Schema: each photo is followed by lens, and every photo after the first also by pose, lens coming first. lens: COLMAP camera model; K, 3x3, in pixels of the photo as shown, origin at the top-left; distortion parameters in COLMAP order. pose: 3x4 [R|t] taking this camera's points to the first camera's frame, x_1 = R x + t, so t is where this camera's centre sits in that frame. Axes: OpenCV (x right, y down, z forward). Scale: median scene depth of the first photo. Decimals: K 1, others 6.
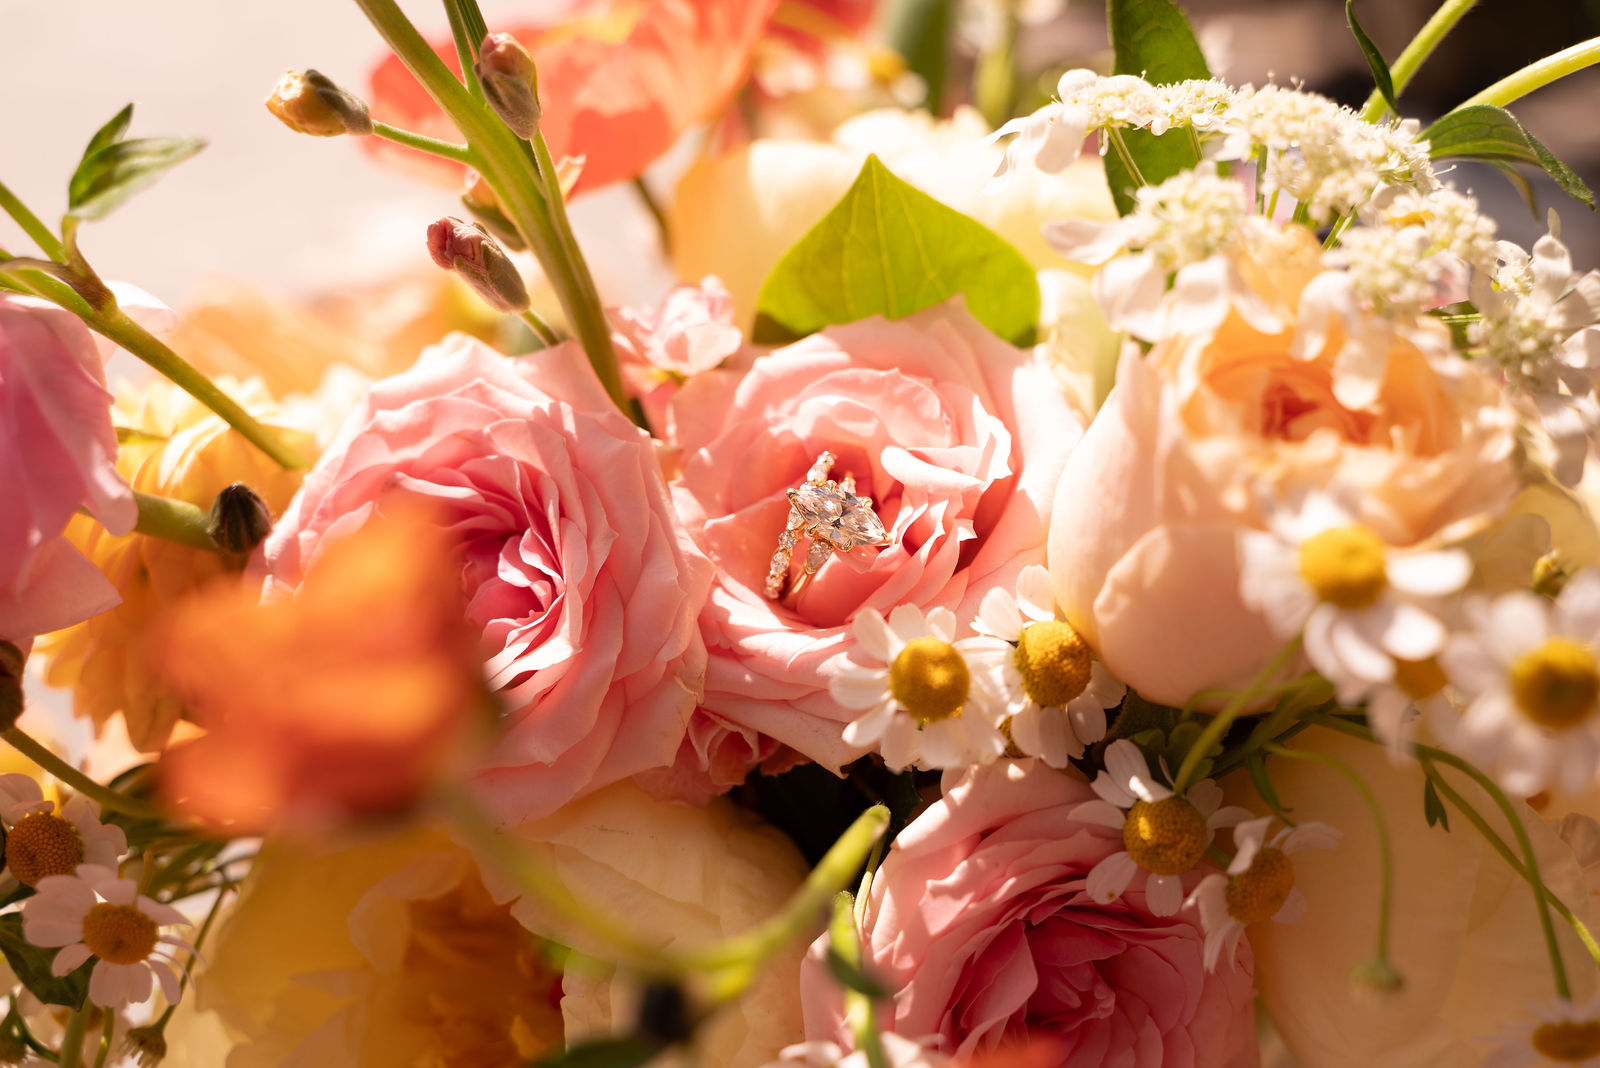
lens RADIAL K [[1900.9, 0, 785.0], [0, 1900.9, 525.7], [0, 0, 1]] dist [0.047717, 0.000000]
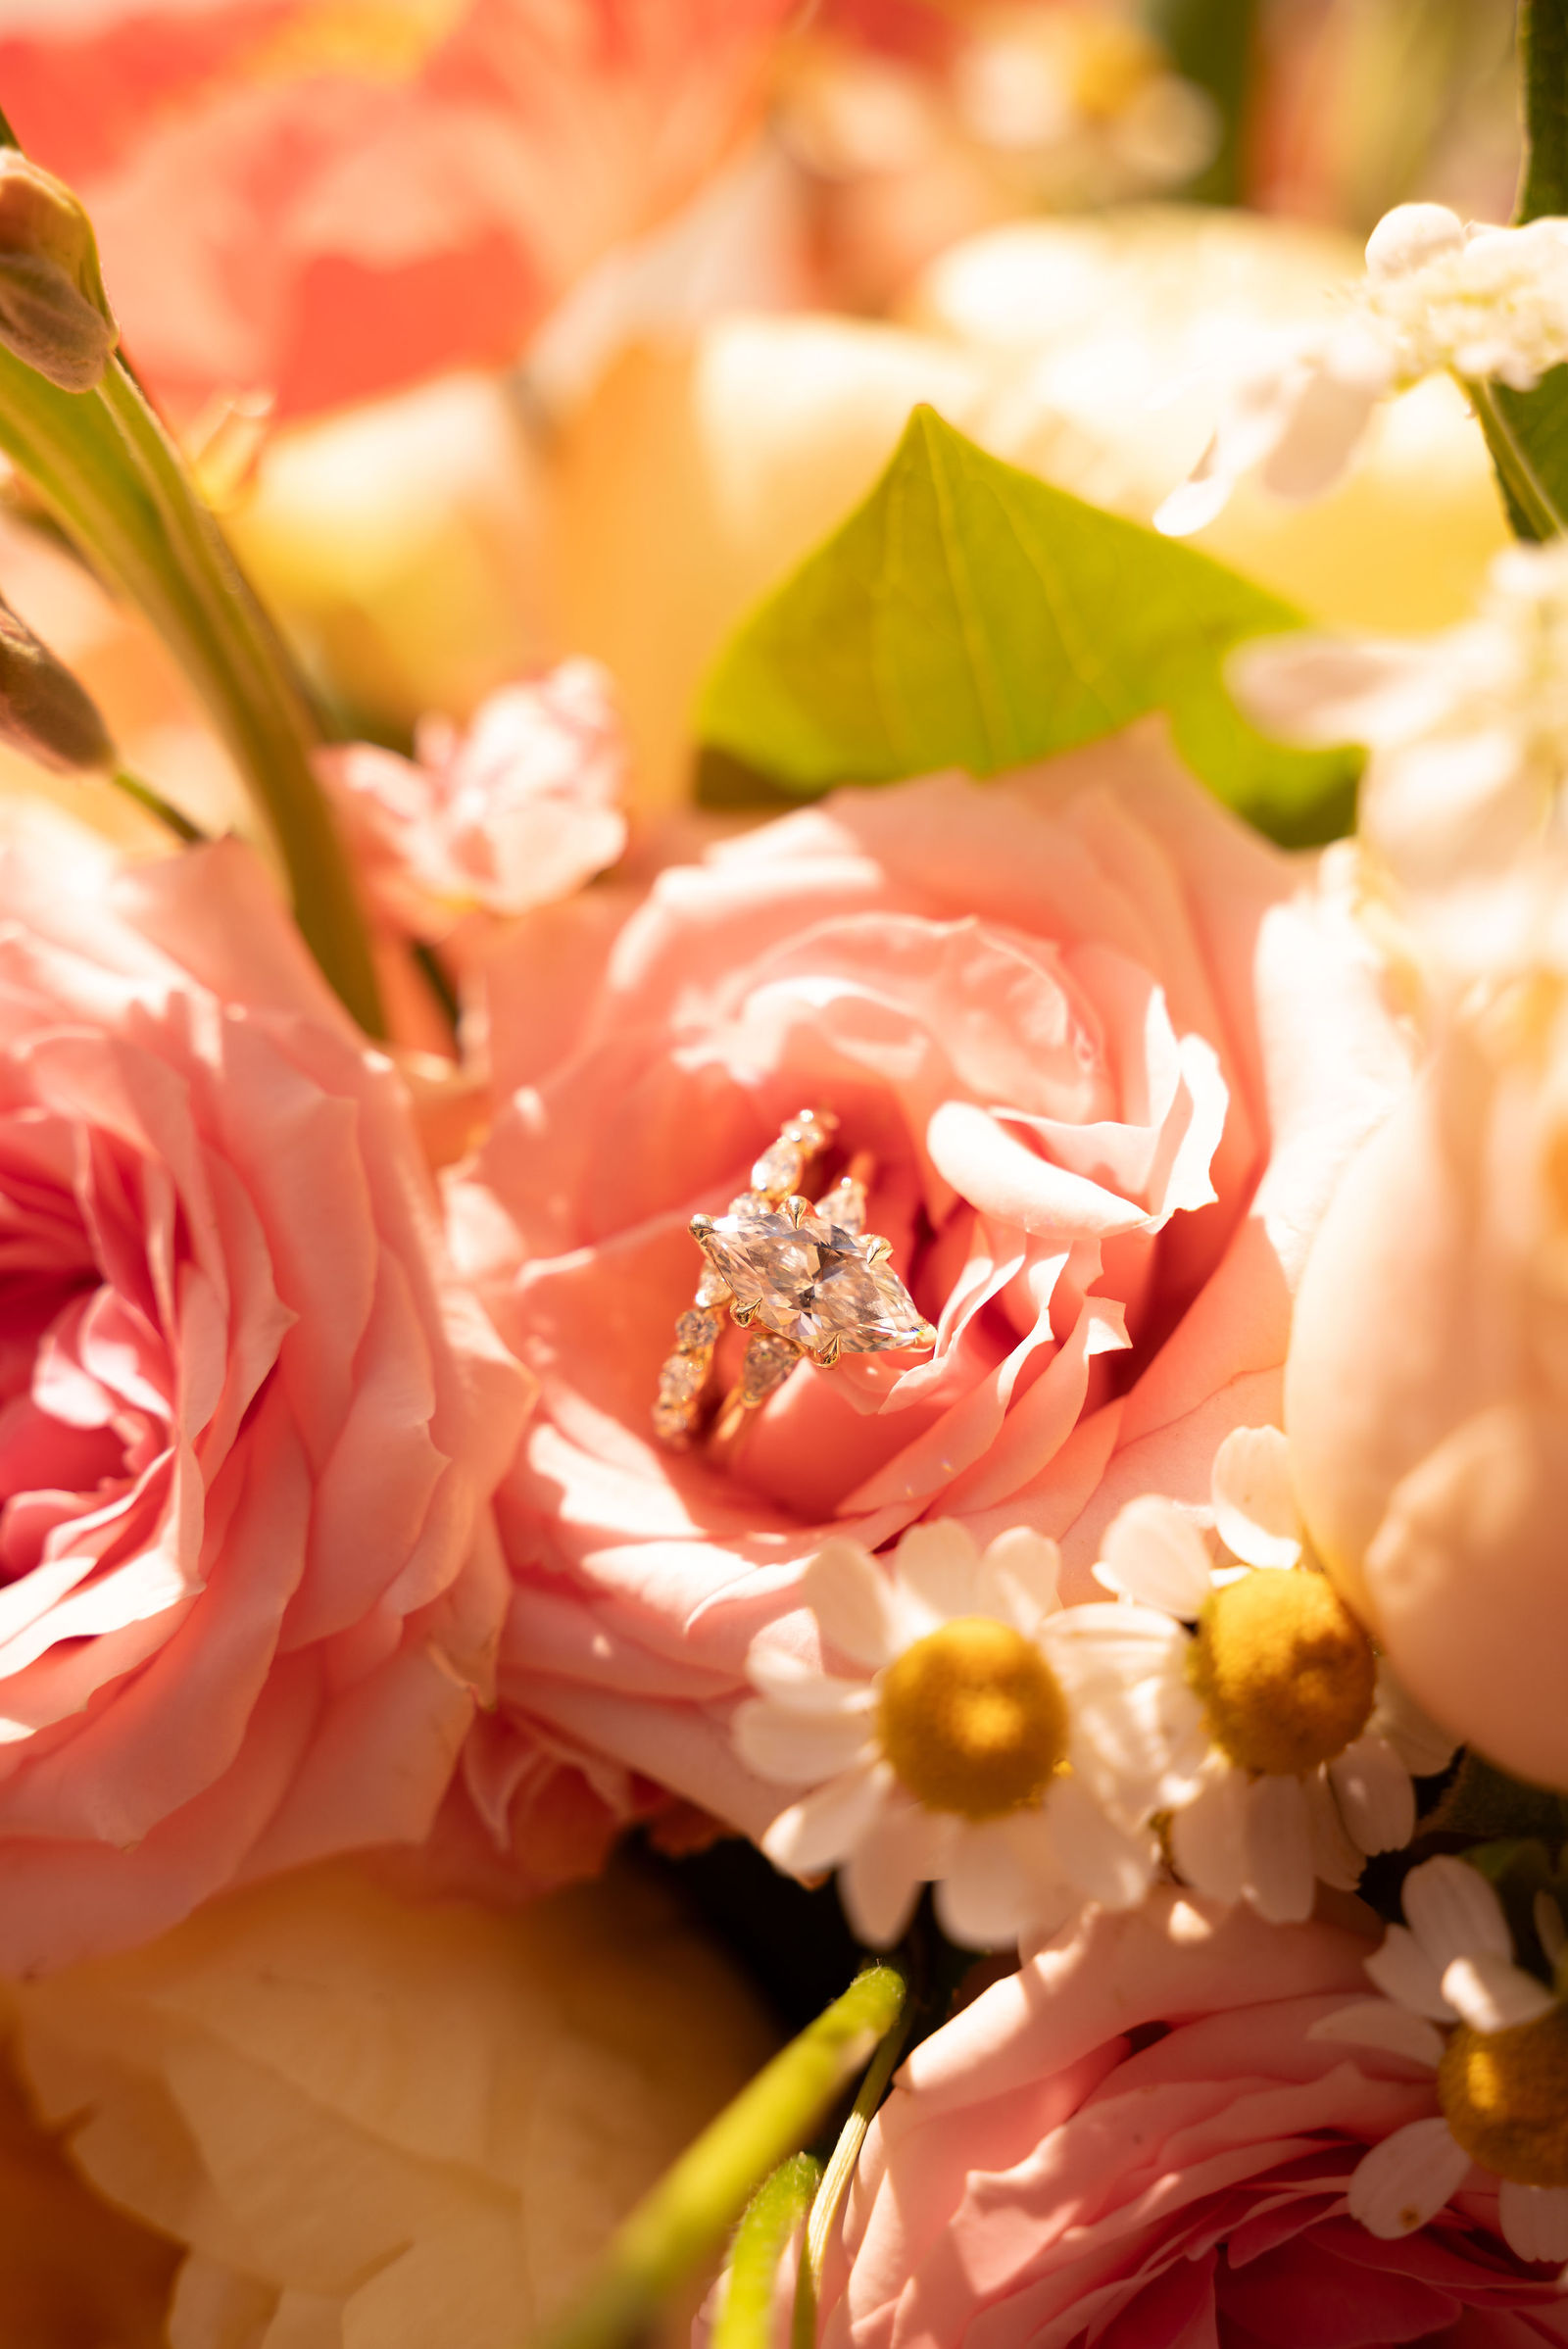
lens RADIAL K [[3925.6, 0, 776.3], [0, 3925.6, 1152.7], [0, 0, 1]] dist [0.077041, 0.000000]
pose [[0.994758, 0.022025, -0.099852, 0.108494], [-0.013642, 0.996383, 0.083875, -0.108470], [0.101338, -0.082074, 0.991461, 0.129458]]
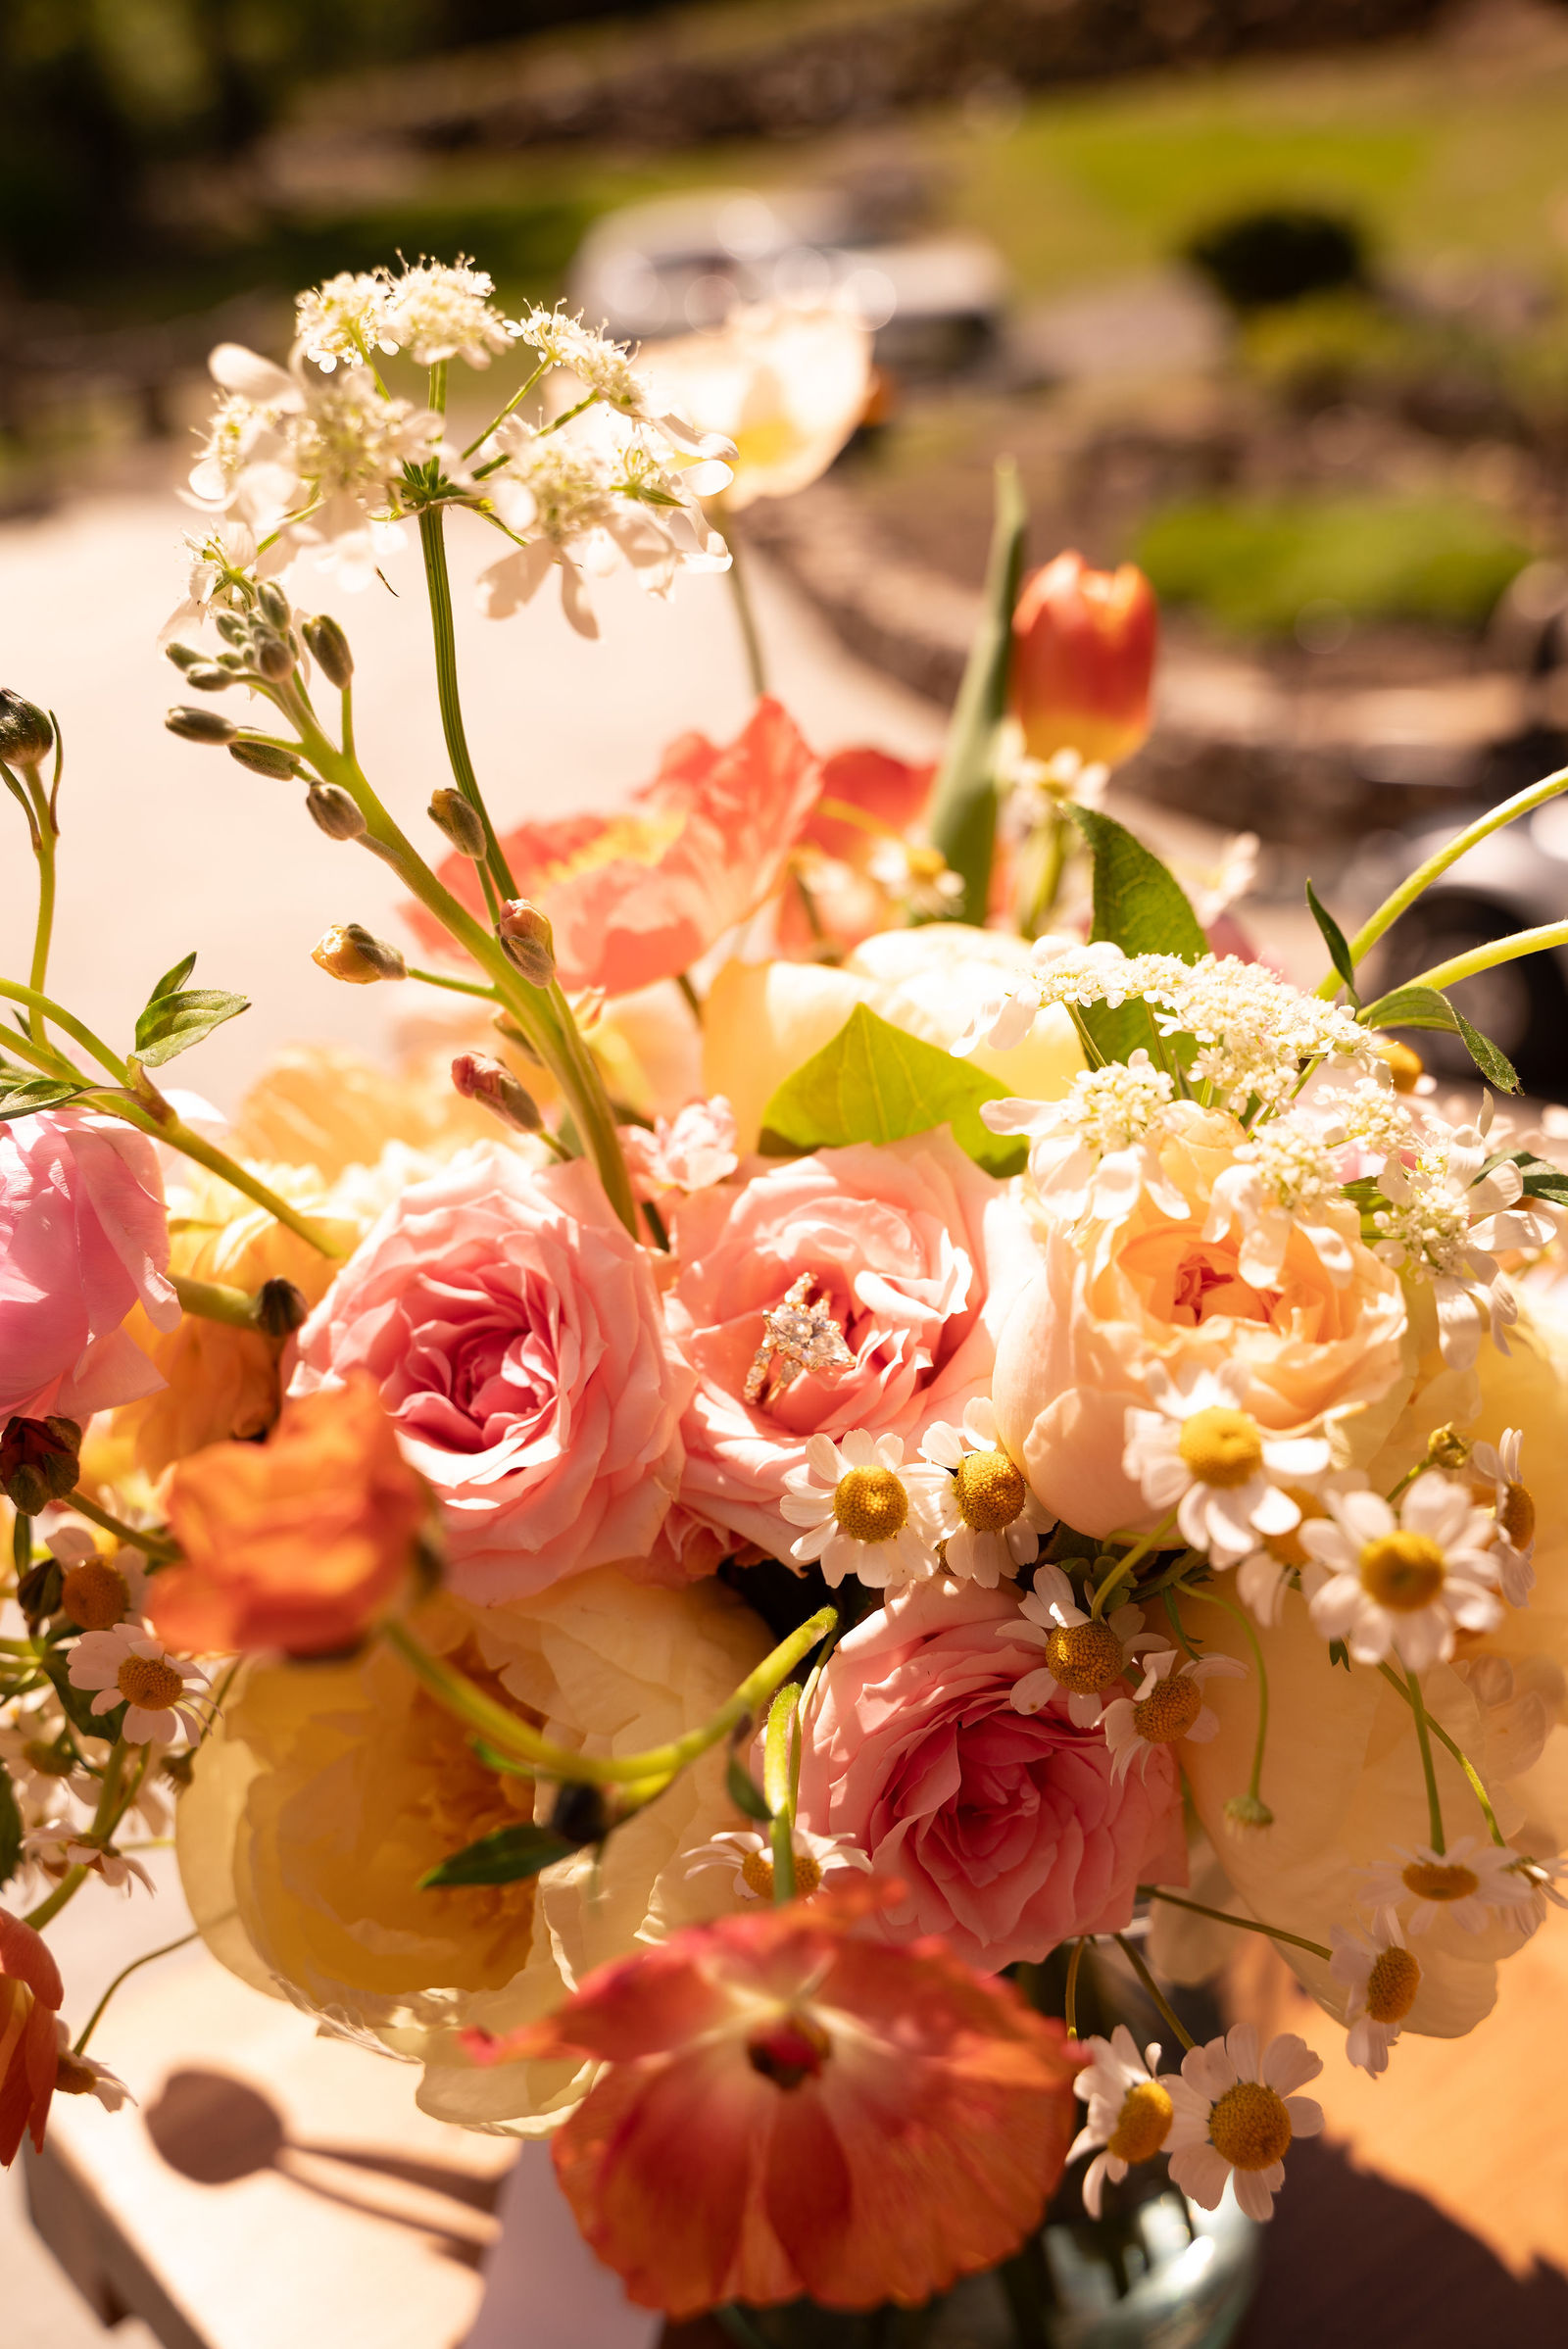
lens RADIAL K [[1953.2, 0, 770.8], [0, 1953.2, 1171.6], [0, 0, 1]] dist [0.052936, -0.011645]
pose [[0.995564, 0.046151, -0.081992, 0.094965], [-0.046228, 0.998930, 0.000961, -0.101521], [0.081949, 0.002833, 0.996633, -0.125879]]
